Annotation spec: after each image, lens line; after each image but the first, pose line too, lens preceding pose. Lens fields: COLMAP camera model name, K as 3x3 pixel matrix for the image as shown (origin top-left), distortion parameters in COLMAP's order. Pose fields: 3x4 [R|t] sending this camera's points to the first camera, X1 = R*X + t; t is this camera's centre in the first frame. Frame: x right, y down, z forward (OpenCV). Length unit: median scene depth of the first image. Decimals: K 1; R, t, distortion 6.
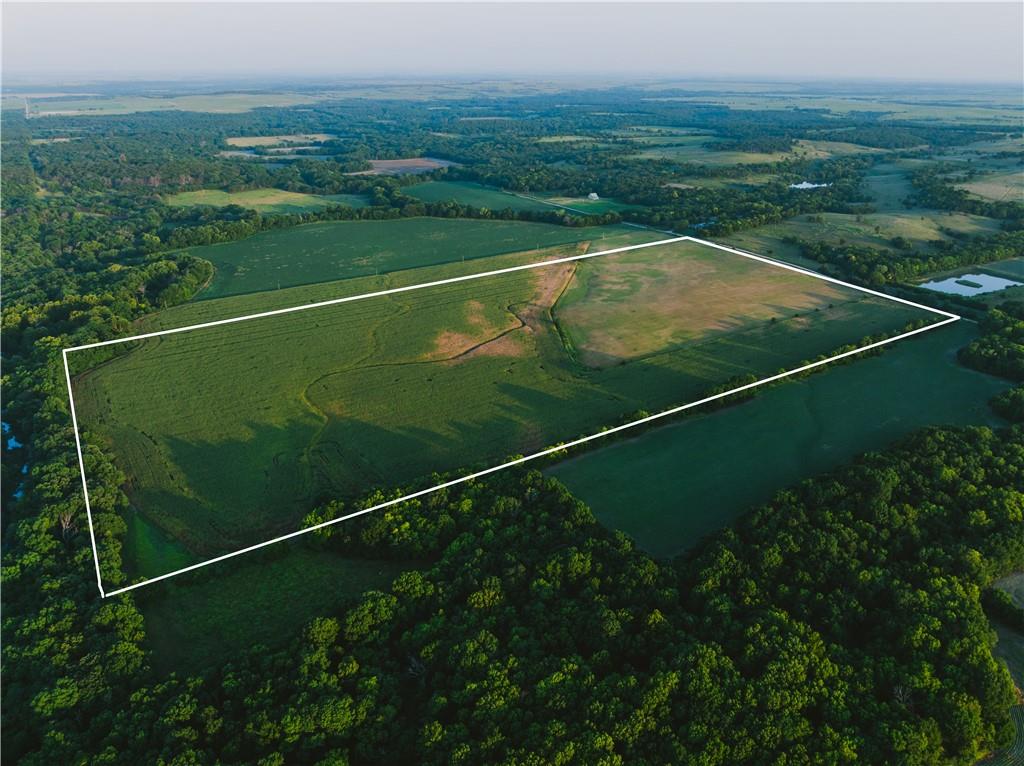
lens RADIAL K [[723.7, 0, 512.0], [0, 723.7, 383.0], [0, 0, 1]] dist [-0.051844, 0.024925]
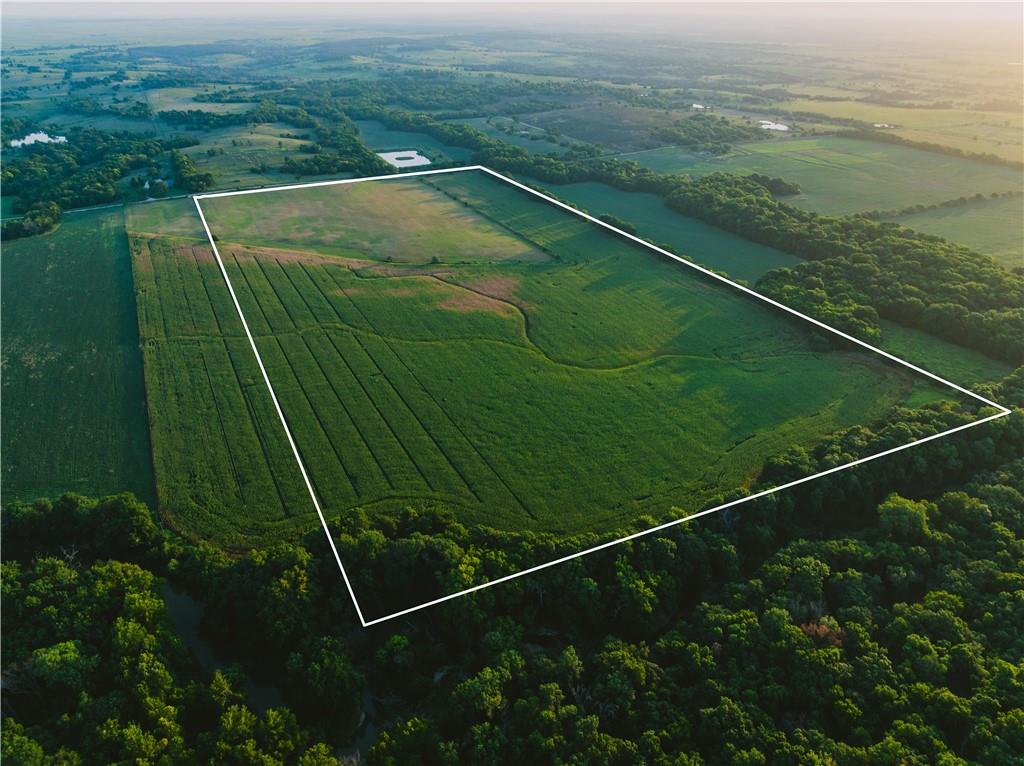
lens RADIAL K [[723.7, 0, 512.0], [0, 723.7, 383.0], [0, 0, 1]] dist [-0.051844, 0.024925]
pose [[0.115412, -0.470547, 0.874794, -0.578510], [0.401485, 0.827635, 0.392213, -0.195116], [-0.908565, 0.305951, 0.284437, 0.459340]]
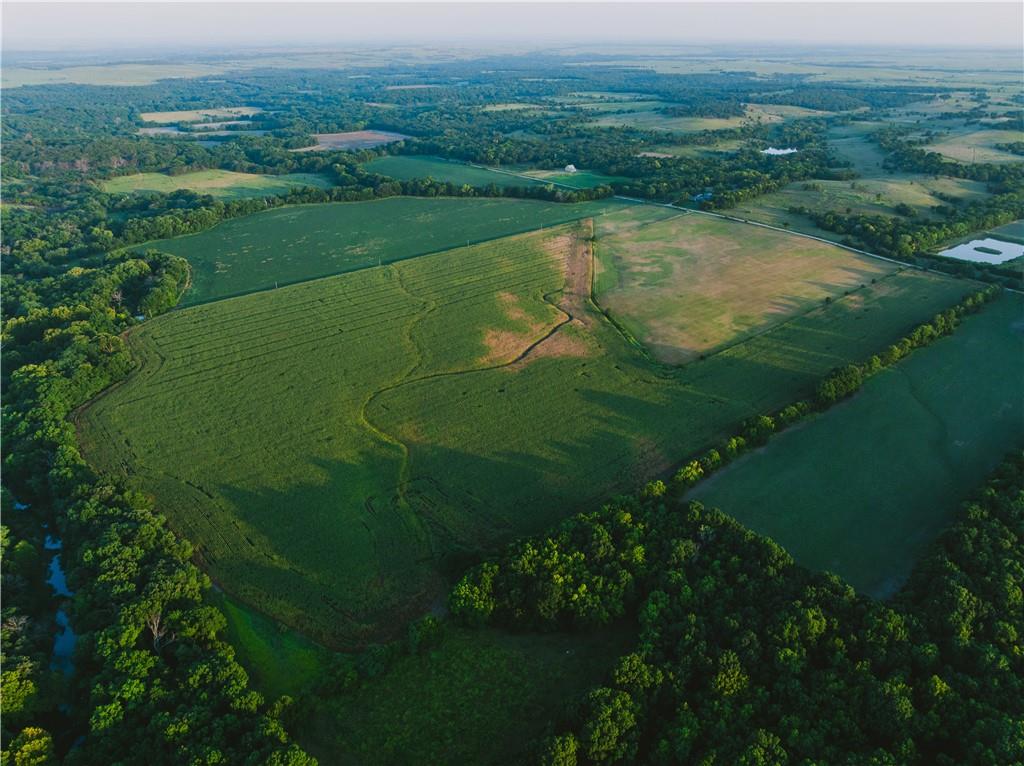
lens RADIAL K [[723.7, 0, 512.0], [0, 723.7, 383.0], [0, 0, 1]] dist [-0.051844, 0.024925]
pose [[0.992029, -0.059660, 0.110990, -0.110609], [0.055081, 0.997517, 0.043875, -0.028763], [-0.113332, -0.037411, 0.992853, 0.069656]]
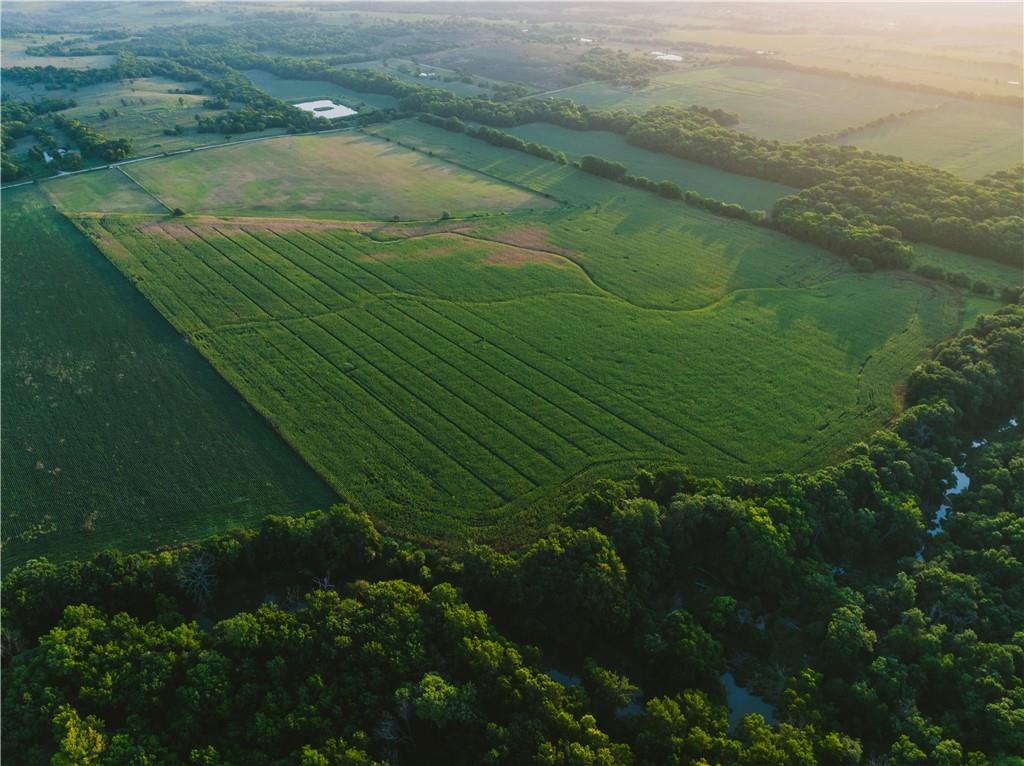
lens RADIAL K [[723.7, 0, 512.0], [0, 723.7, 383.0], [0, 0, 1]] dist [-0.051844, 0.024925]
pose [[-0.125567, -0.533669, 0.836320, -0.564237], [0.401919, 0.743350, 0.534688, -0.260865], [-0.907025, 0.403272, 0.121152, 0.607288]]
